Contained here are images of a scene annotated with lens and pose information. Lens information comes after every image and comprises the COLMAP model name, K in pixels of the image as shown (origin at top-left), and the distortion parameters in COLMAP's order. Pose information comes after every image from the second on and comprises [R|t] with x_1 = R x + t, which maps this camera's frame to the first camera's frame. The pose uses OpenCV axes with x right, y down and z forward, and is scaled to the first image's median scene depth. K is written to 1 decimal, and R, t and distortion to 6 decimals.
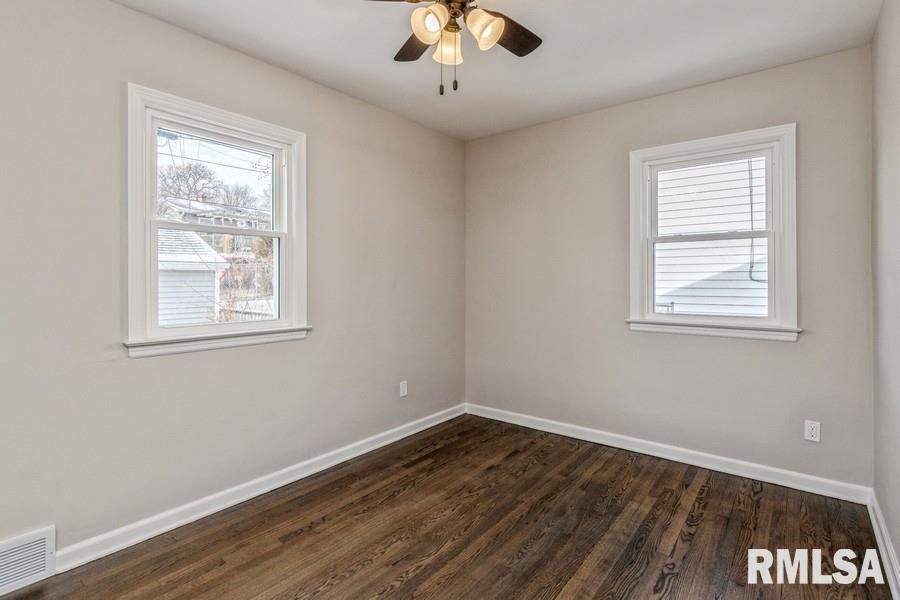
lens RADIAL K [[476.6, 0, 450.0], [0, 476.6, 300.0], [0, 0, 1]] dist [-0.025384, 0.000076]
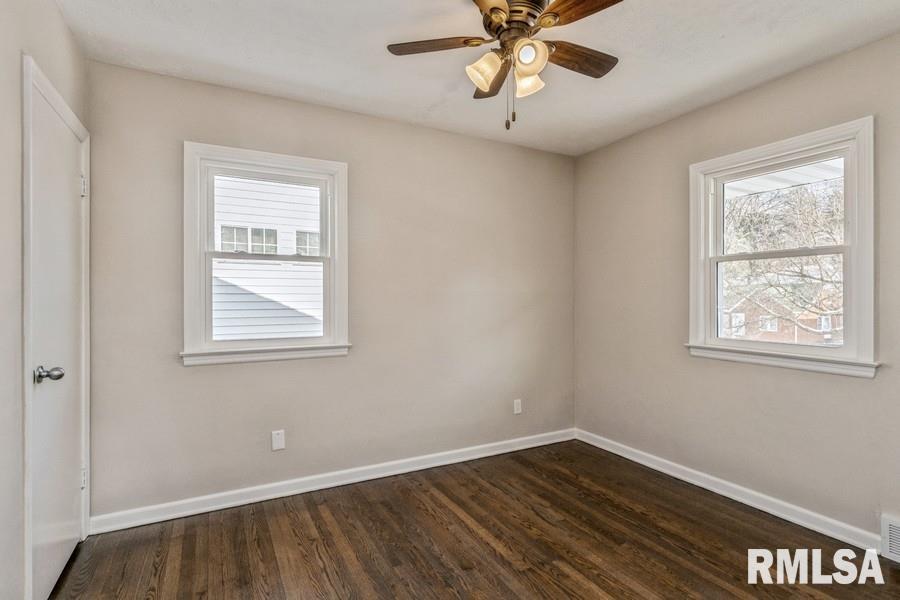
lens RADIAL K [[462.3, 0, 450.0], [0, 462.3, 300.0], [0, 0, 1]] dist [0.002224, 0.000427]
pose [[0.962147, 0.000030, -0.272532, 0.229173], [-0.013041, 0.998860, -0.045930, -0.001256], [0.272220, 0.047745, 0.961050, 0.014526]]
